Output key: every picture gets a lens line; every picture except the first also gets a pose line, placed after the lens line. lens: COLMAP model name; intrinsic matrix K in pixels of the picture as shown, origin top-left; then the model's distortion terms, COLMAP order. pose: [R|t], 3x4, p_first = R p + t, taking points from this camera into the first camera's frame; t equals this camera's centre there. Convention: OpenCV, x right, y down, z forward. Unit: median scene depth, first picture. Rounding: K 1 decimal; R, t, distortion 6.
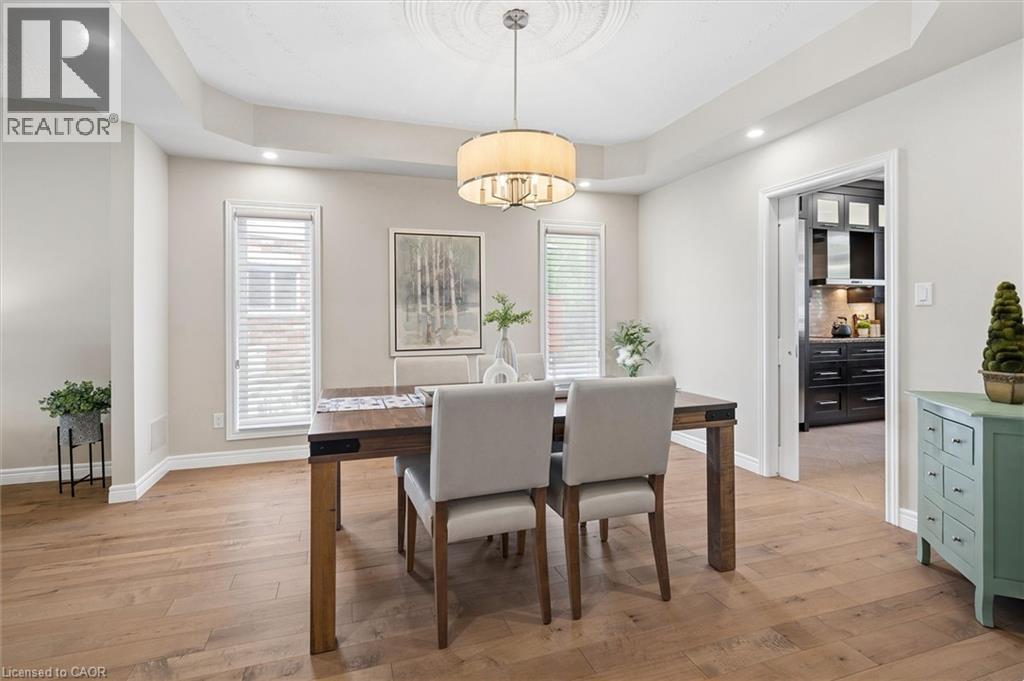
lens RADIAL K [[458.6, 0, 496.5], [0, 458.6, 324.2], [0, 0, 1]] dist [-0.001515, -0.000084]
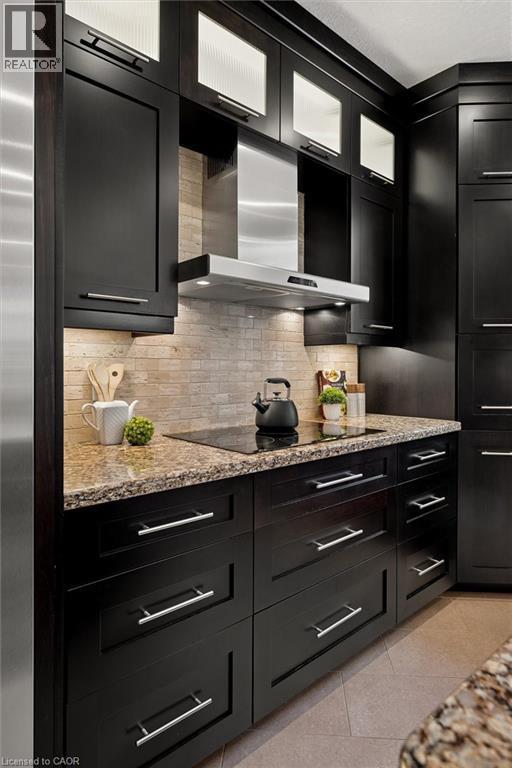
lens RADIAL K [[455.5, 0, 261.5], [0, 455.5, 376.9], [0, 0, 1]] dist [-0.014814, 0.005731]
pose [[0.908769, -0.000731, 0.417300, 0.743882], [-0.001497, 0.999986, 0.005013, -0.024525], [-0.417298, -0.005180, 0.908755, 0.845774]]
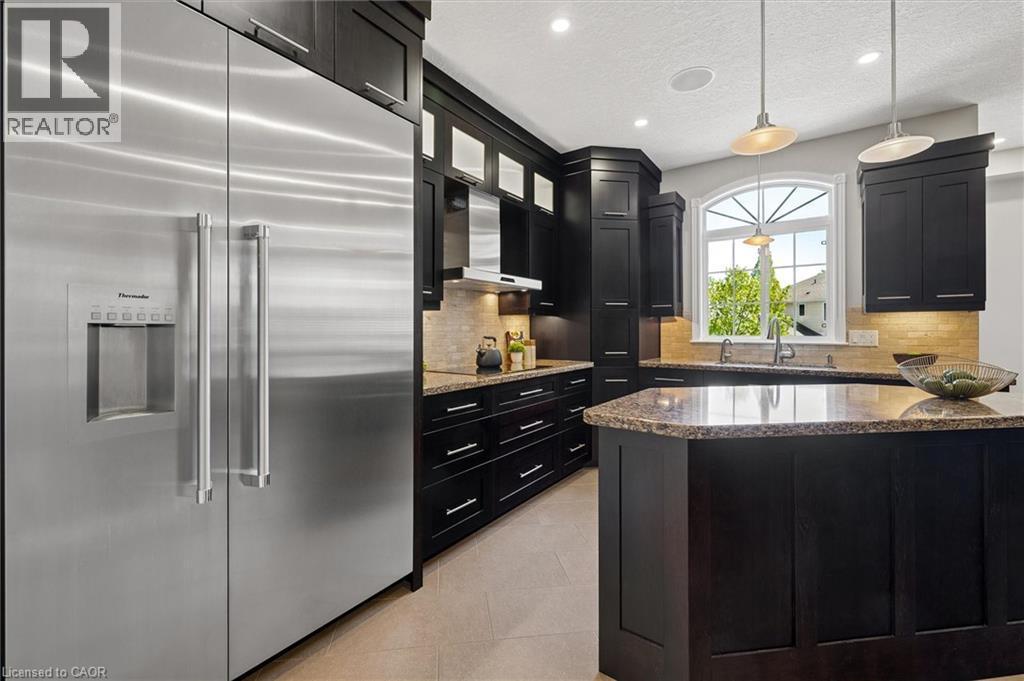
lens RADIAL K [[431.3, 0, 505.6], [0, 431.3, 335.5], [0, 0, 1]] dist [0.001927, -0.000006]
pose [[0.797251, -0.001609, 0.603646, 0.529932], [0.002559, 0.999996, -0.000715, -0.020992], [-0.603643, 0.002115, 0.797252, 0.660690]]
